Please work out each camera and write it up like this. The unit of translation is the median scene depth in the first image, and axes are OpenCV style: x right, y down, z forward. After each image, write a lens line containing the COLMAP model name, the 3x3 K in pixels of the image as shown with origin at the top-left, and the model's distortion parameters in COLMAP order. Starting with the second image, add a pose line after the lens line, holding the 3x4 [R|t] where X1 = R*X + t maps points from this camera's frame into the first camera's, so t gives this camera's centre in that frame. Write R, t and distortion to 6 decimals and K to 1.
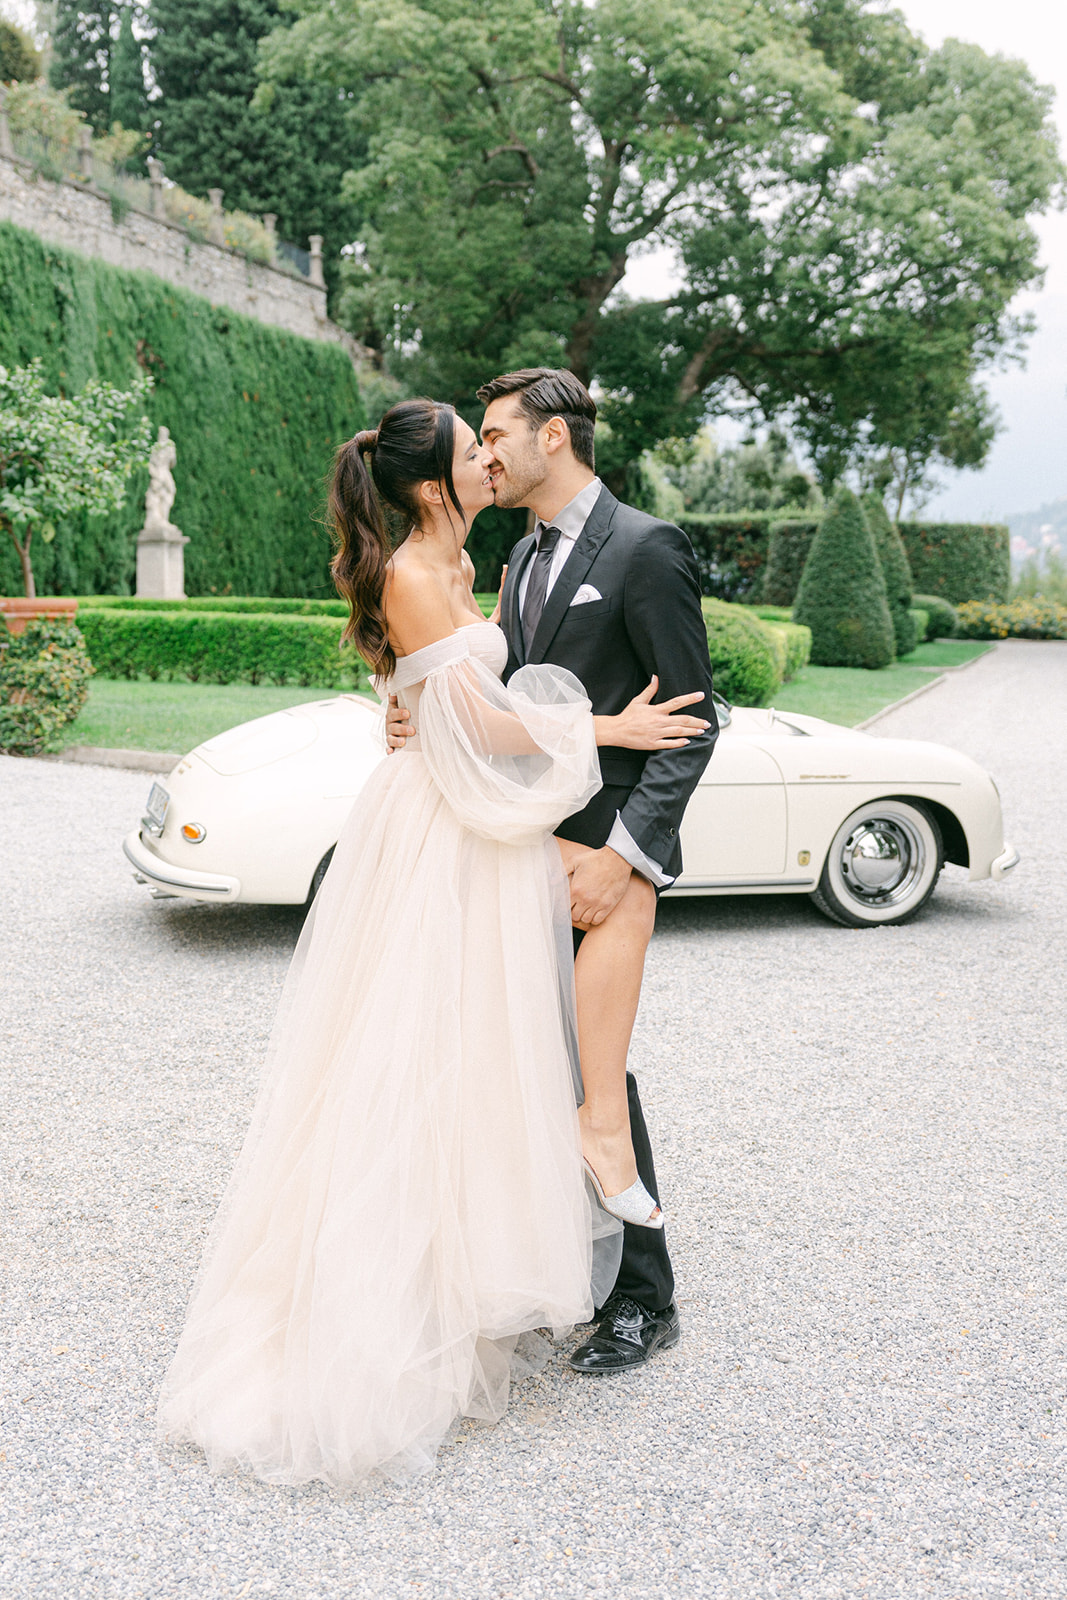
lens RADIAL K [[1846.2, 0, 514.2], [0, 1846.2, 709.1], [0, 0, 1]] dist [-0.003268, 0.013749]
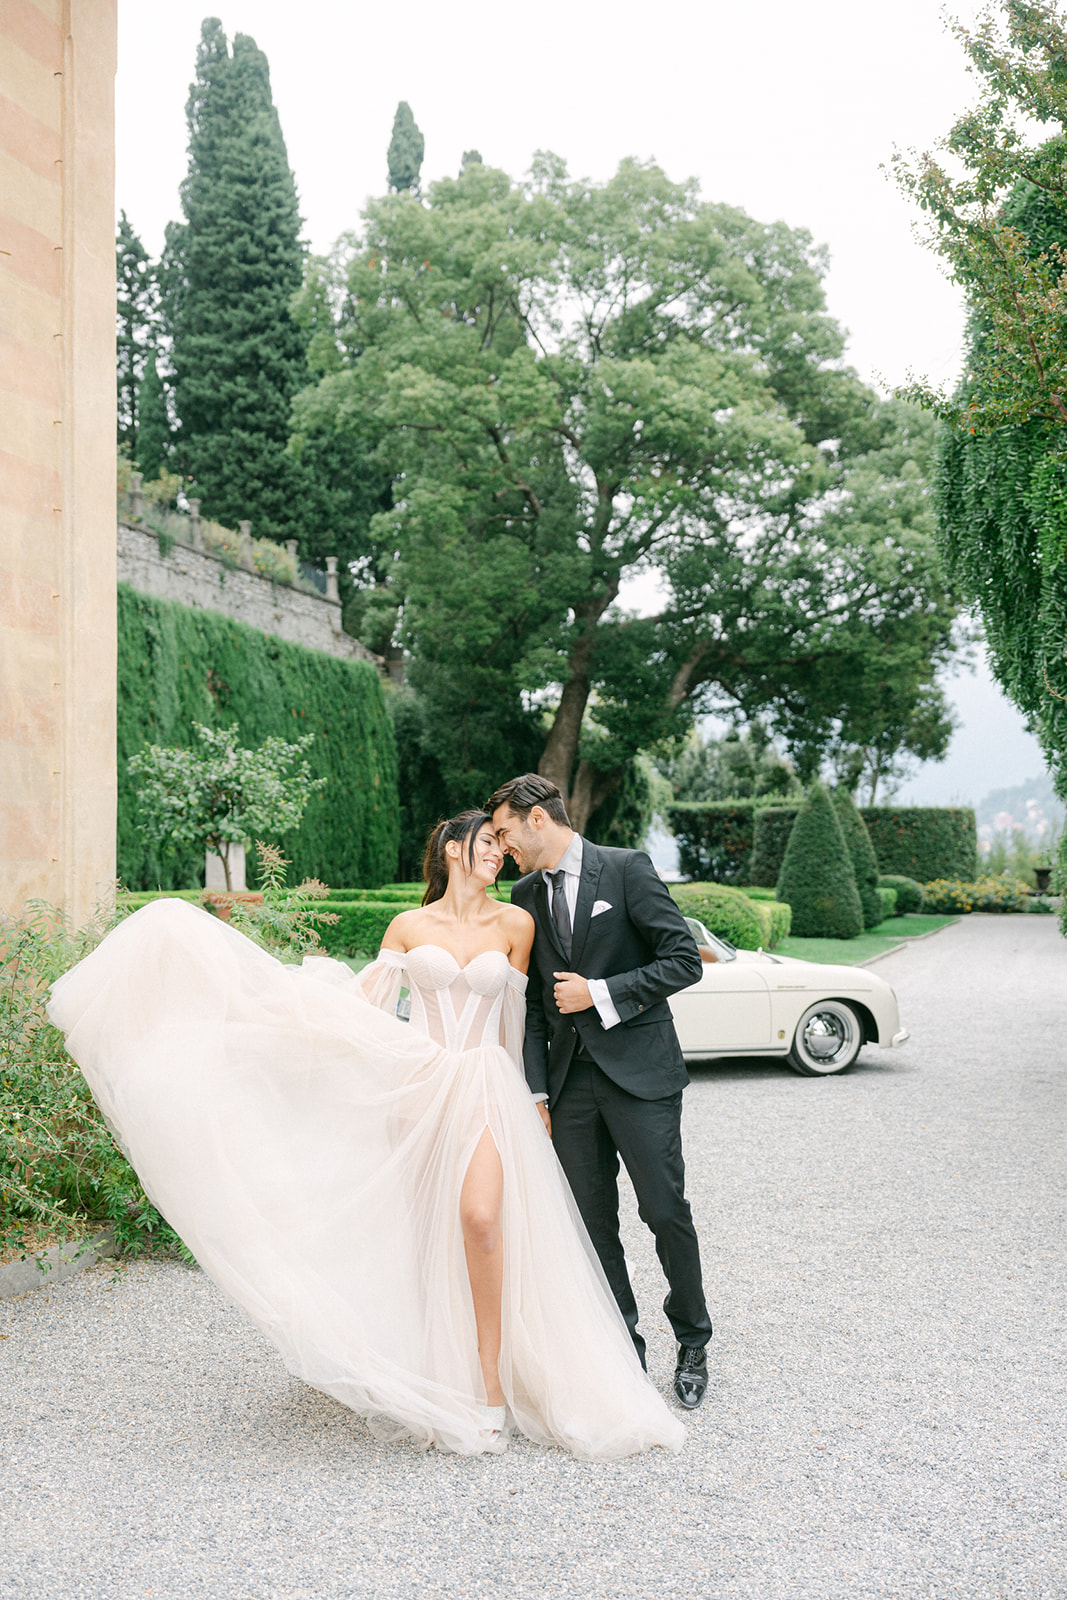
lens RADIAL K [[1886.6, 0, 537.9], [0, 1886.6, 806.1], [0, 0, 1]] dist [0.008910, -0.008573]
pose [[0.999571, -0.018161, 0.022968, -0.019382], [0.020383, 0.994727, -0.100511, 0.007417], [-0.021022, 0.100936, 0.994671, -0.139464]]
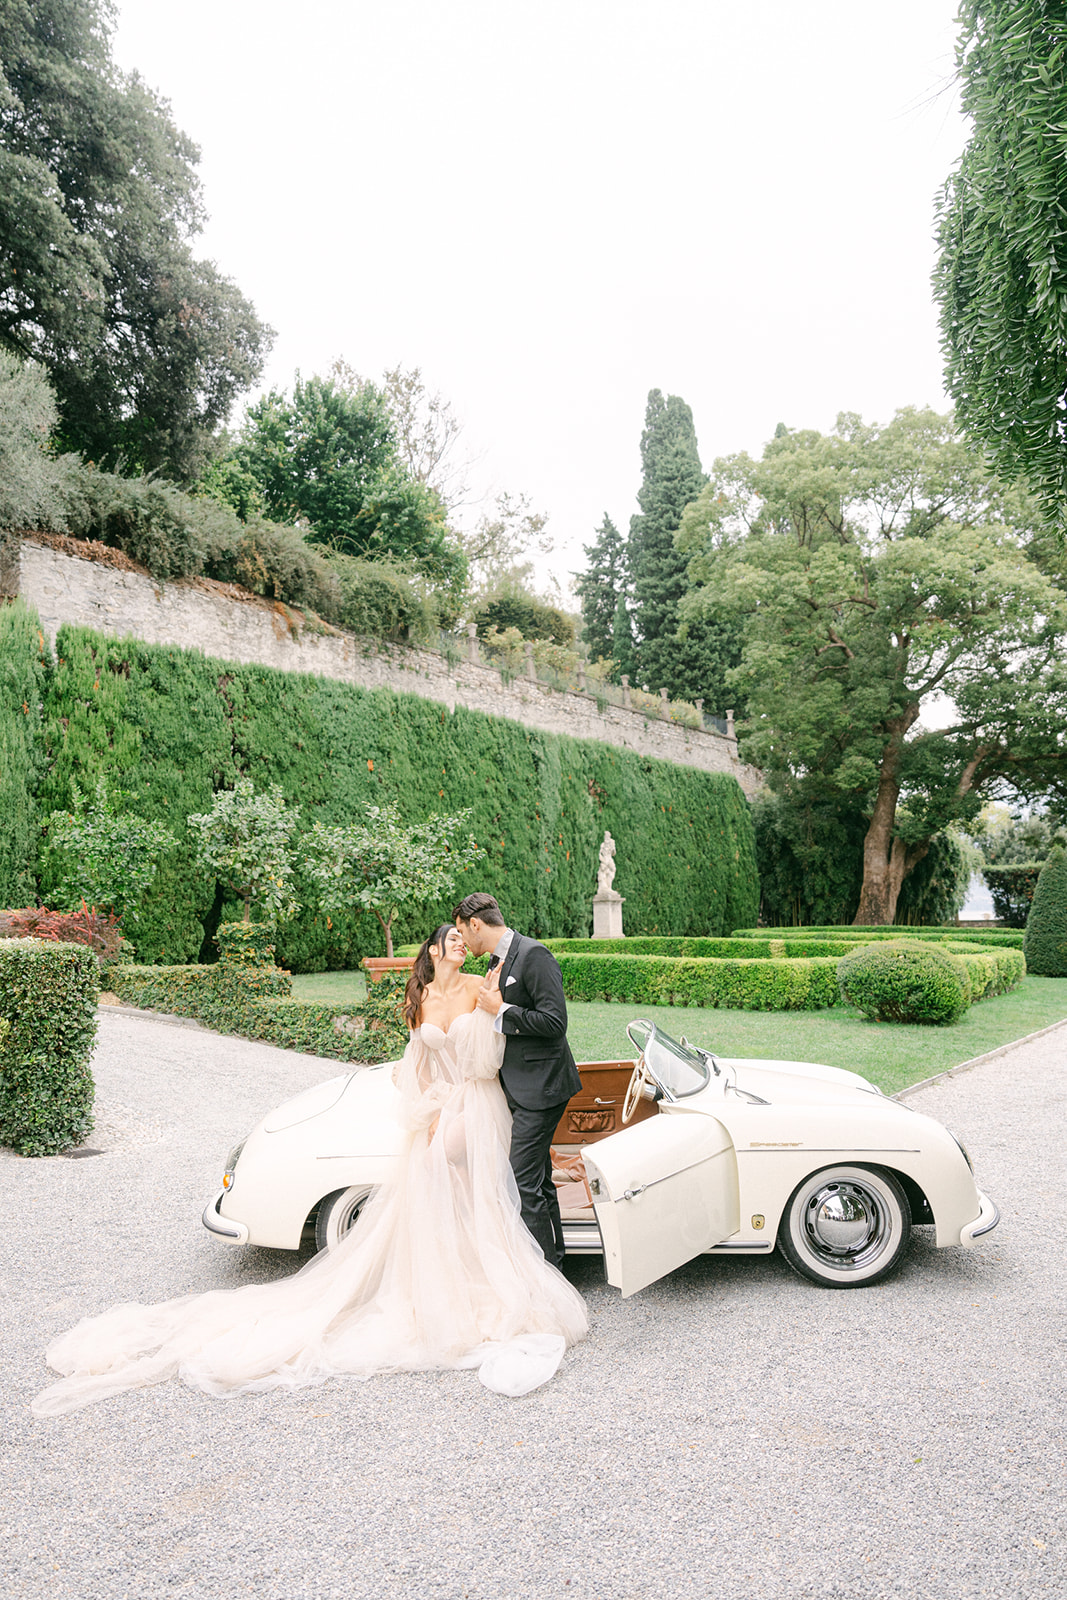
lens RADIAL K [[1092.3, 0, 533.5], [0, 1092.3, 800.0], [0, 0, 1]] dist [-0.014823, 0.007345]
pose [[0.946113, -0.063082, -0.317633, 0.045513], [0.007274, 0.984736, -0.173902, -0.009622], [0.323754, 0.162221, 0.932131, 0.057841]]
